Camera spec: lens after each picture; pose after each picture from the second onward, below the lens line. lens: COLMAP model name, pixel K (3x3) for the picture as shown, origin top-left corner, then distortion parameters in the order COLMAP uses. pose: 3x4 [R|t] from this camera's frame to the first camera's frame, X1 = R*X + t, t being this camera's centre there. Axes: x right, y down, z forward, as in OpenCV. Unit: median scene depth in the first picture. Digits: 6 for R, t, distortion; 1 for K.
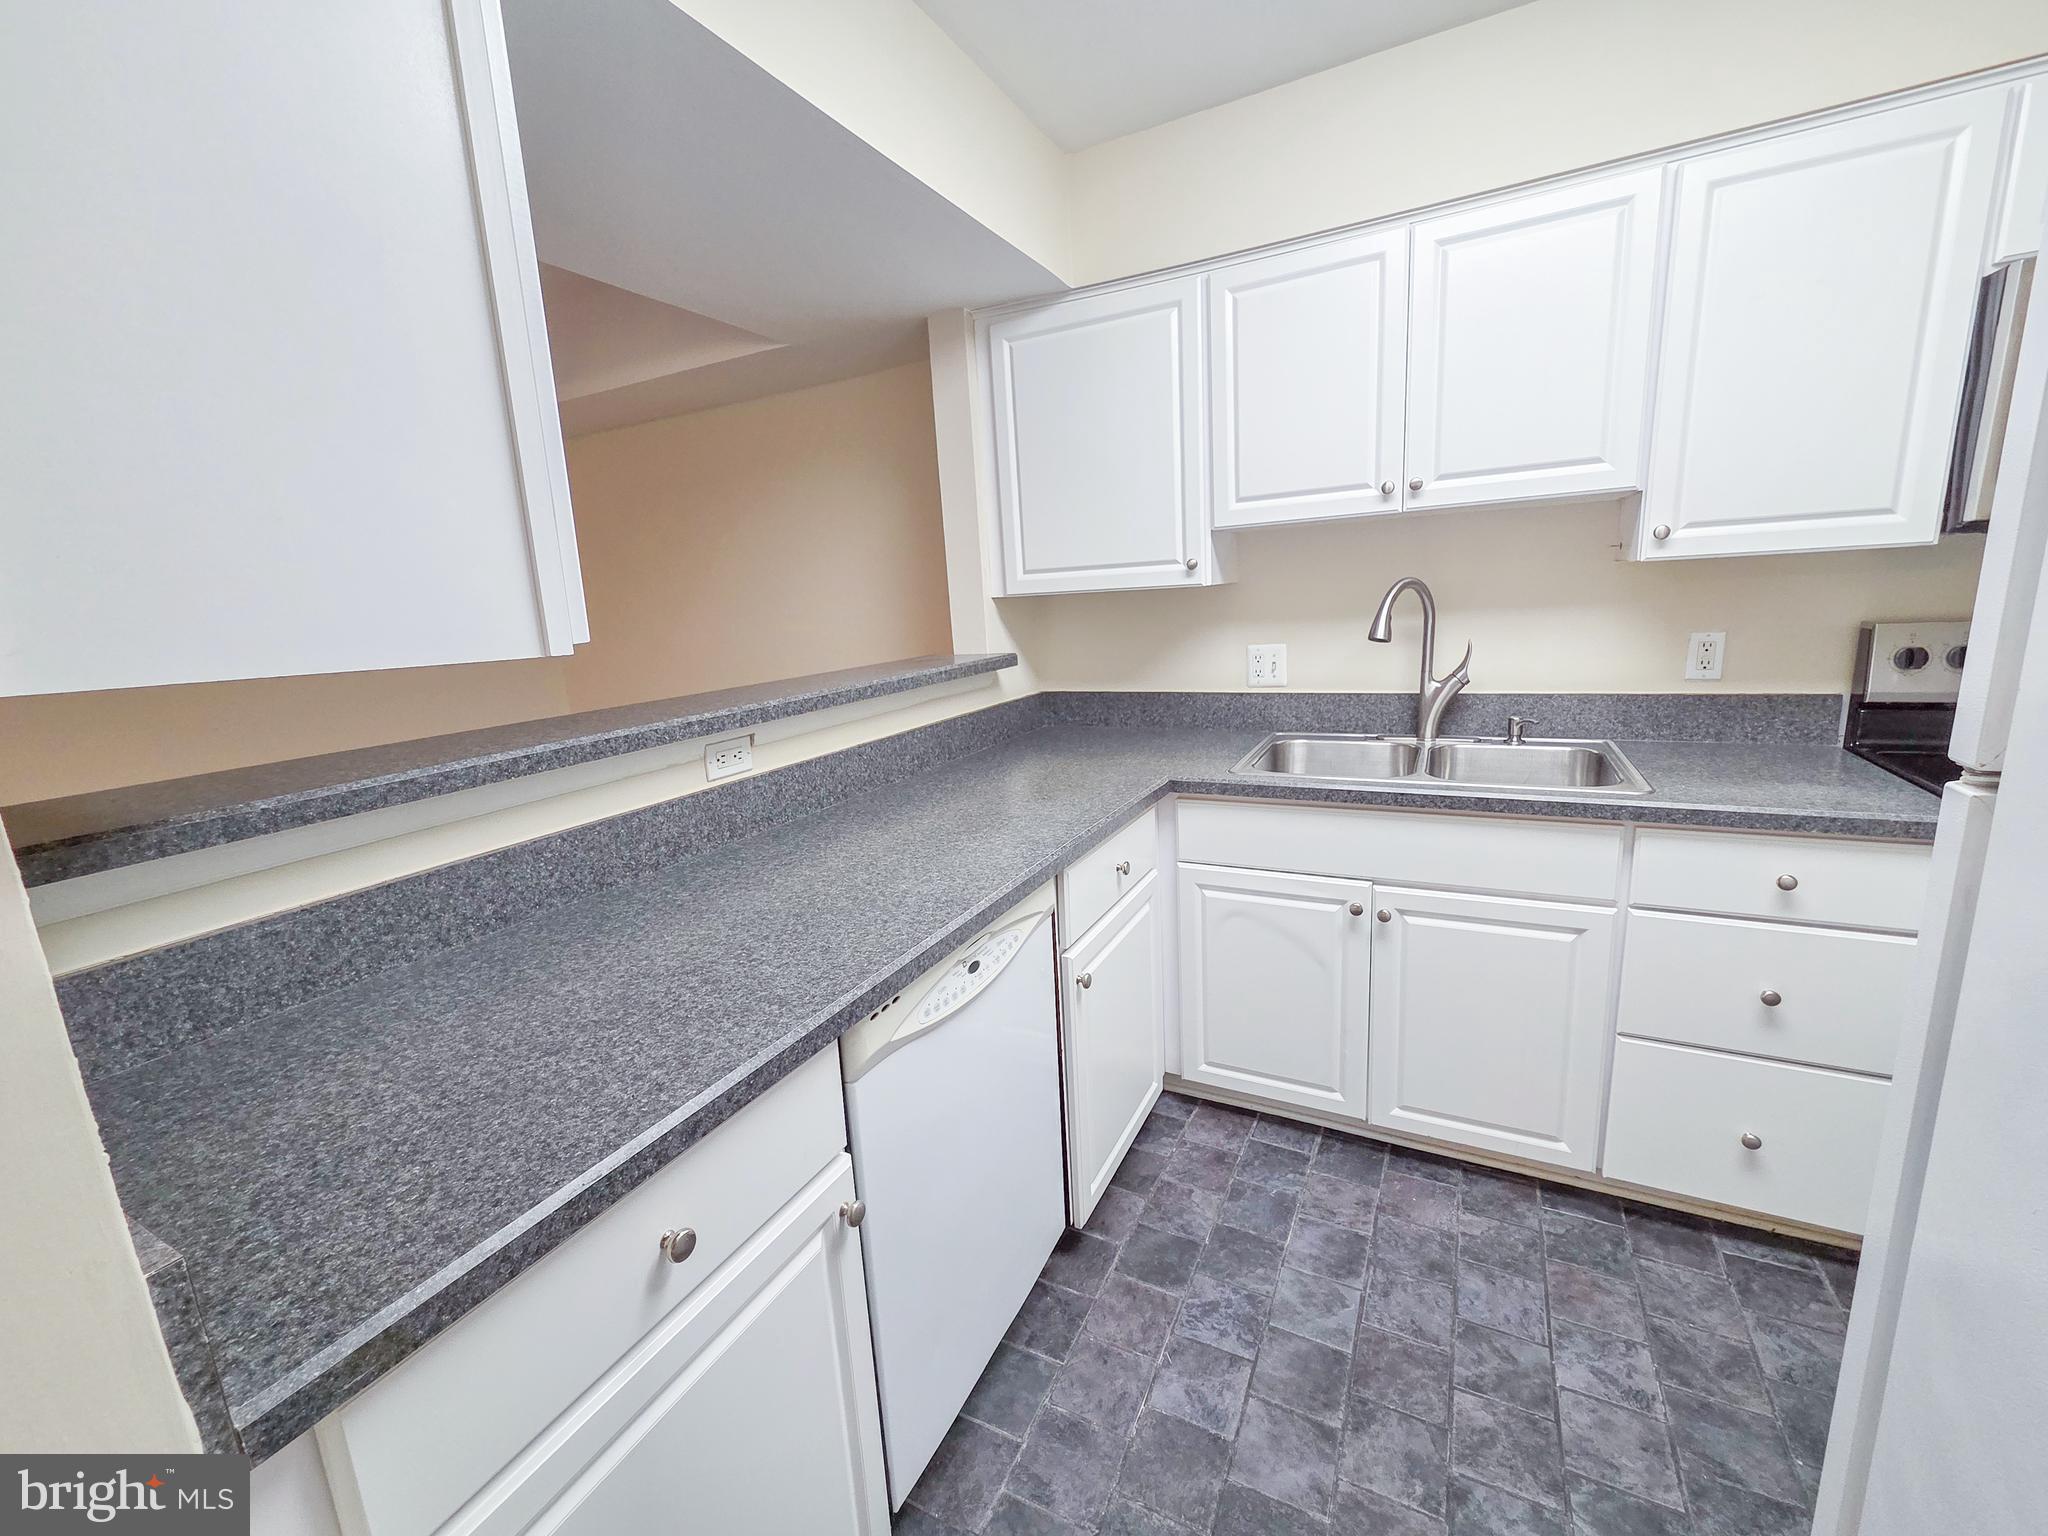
lens RADIAL K [[824.5, 0, 1028.2], [0, 824.5, 764.3], [0, 0, 1]] dist [0.001276, 0.000268]
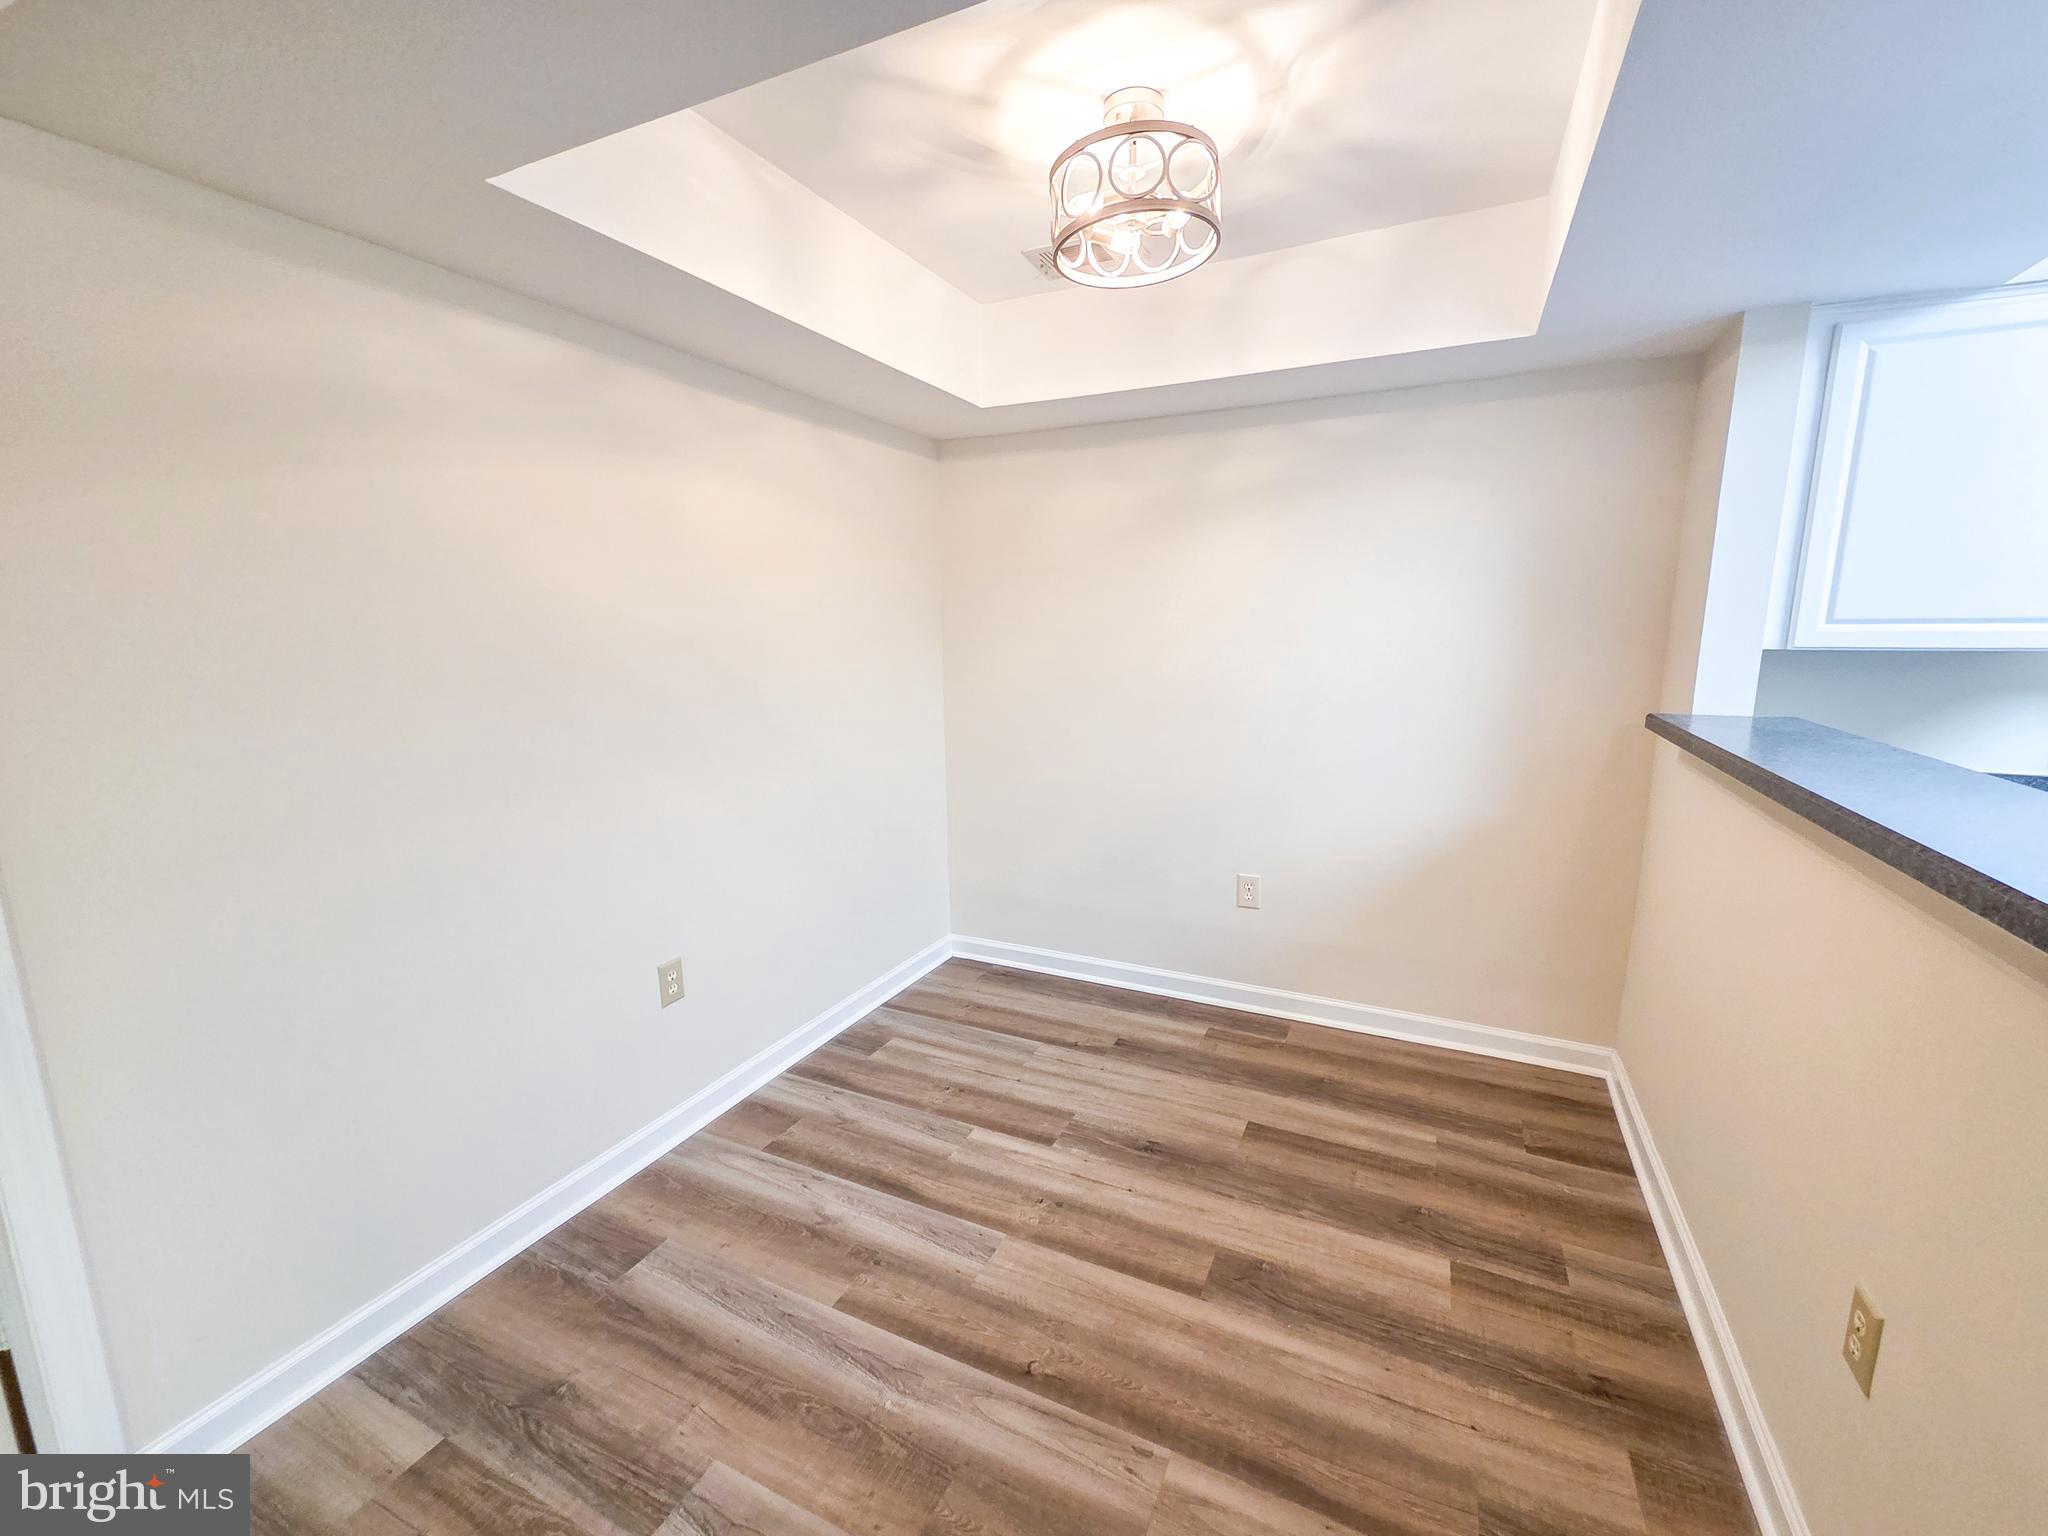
lens RADIAL K [[852.7, 0, 1024.0], [0, 852.7, 768.0], [0, 0, 1]] dist [0.000398, 0.000142]
pose [[0.997958, 0.048327, 0.041764, -1.067703], [-0.046830, 0.998250, -0.036099, -0.022047], [-0.043435, 0.034069, 0.998475, 0.238812]]
